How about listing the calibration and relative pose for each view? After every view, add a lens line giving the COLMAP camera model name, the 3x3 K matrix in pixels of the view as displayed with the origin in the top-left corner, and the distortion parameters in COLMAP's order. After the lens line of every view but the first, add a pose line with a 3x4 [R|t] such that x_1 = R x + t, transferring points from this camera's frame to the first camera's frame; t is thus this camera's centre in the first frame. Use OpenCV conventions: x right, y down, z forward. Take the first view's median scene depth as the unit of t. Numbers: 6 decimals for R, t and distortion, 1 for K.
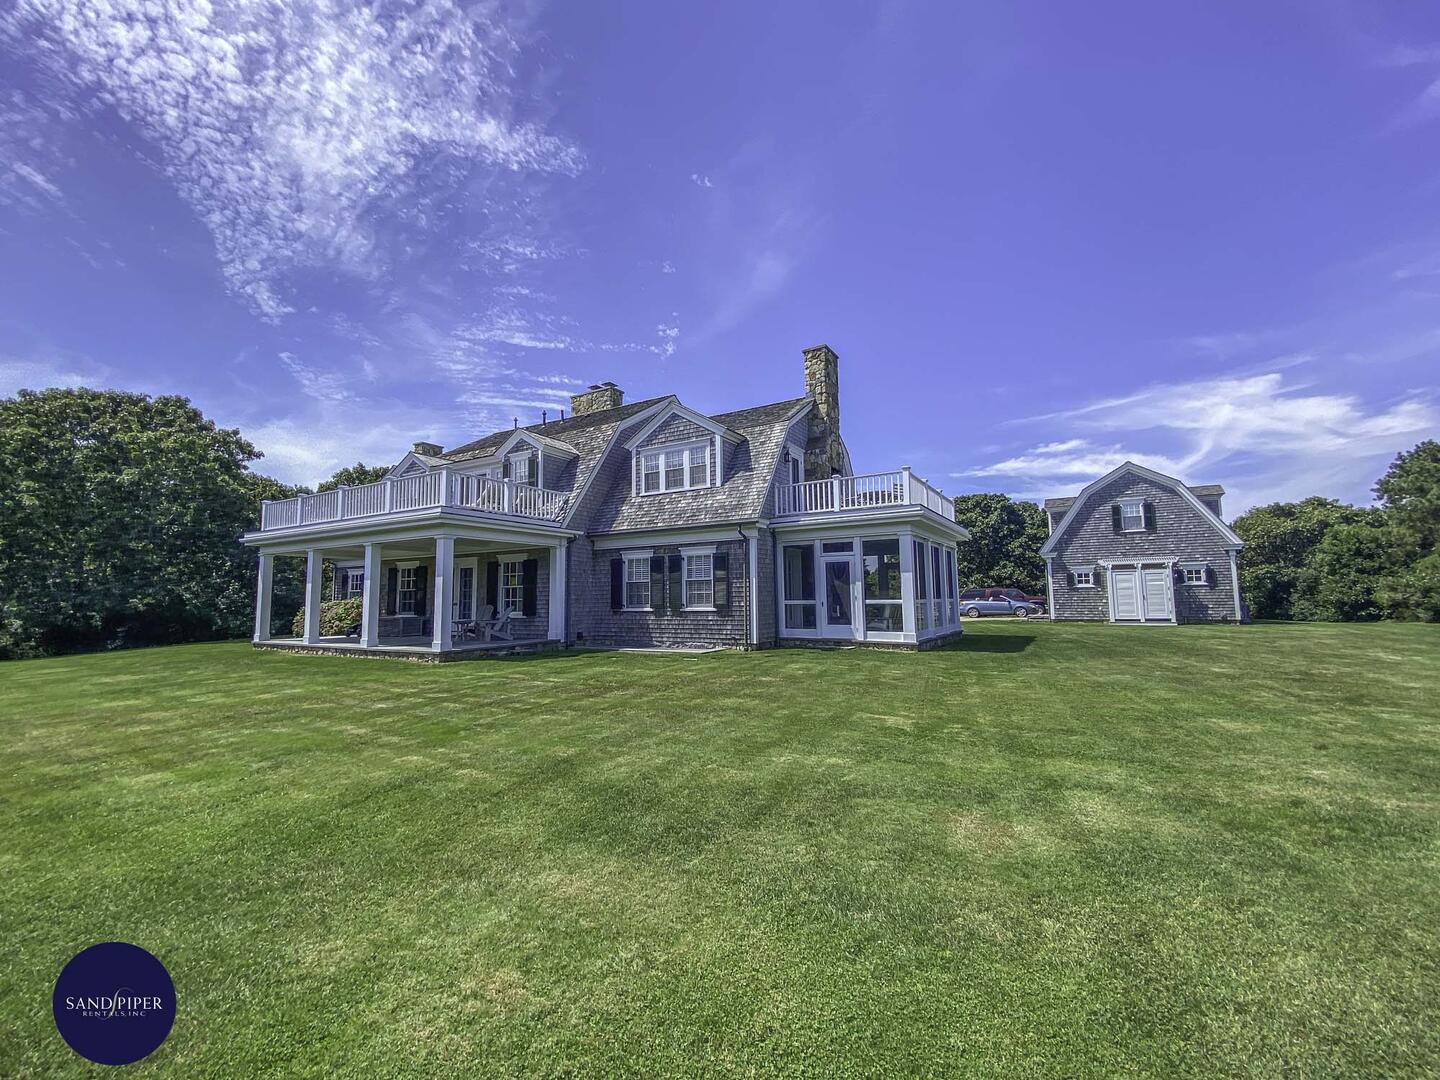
lens RADIAL K [[613.8, 0, 719.8], [0, 613.8, 536.2], [0, 0, 1]] dist [0.016853, -0.000217]
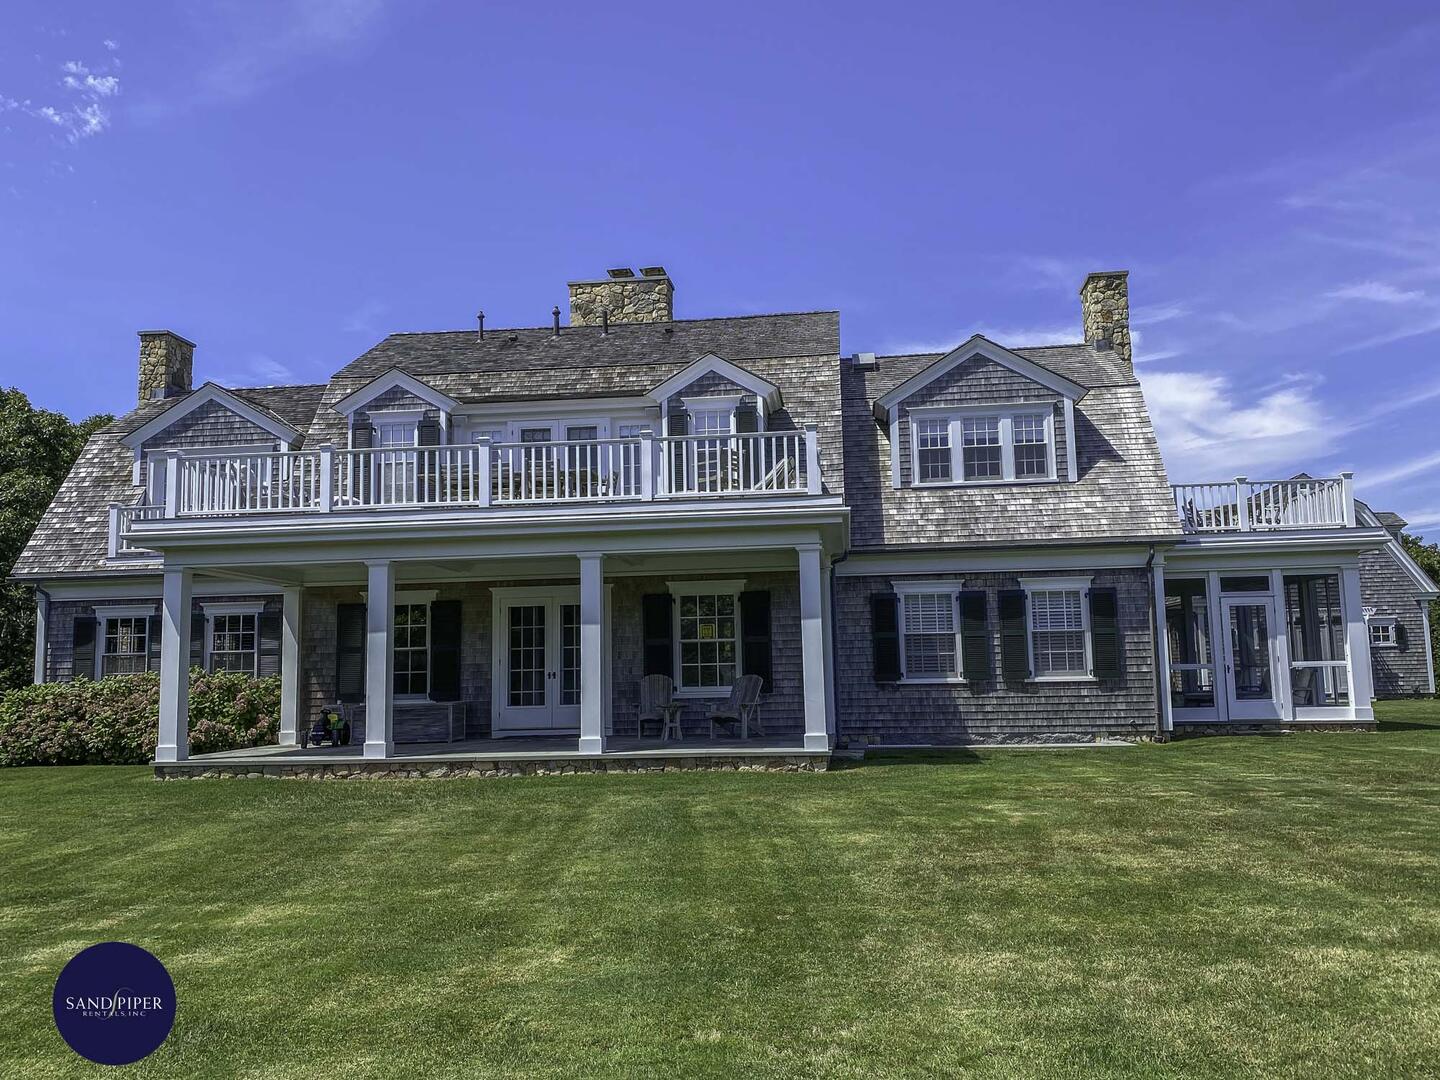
lens RADIAL K [[1236.1, 0, 719.6], [0, 1236.1, 542.9], [0, 0, 1]] dist [0.035384, -0.021662]
pose [[0.908133, 0.038420, 0.416915, -0.809282], [-0.033275, 0.999254, -0.019606, 0.017141], [-0.417357, 0.003932, 0.908734, 0.006471]]
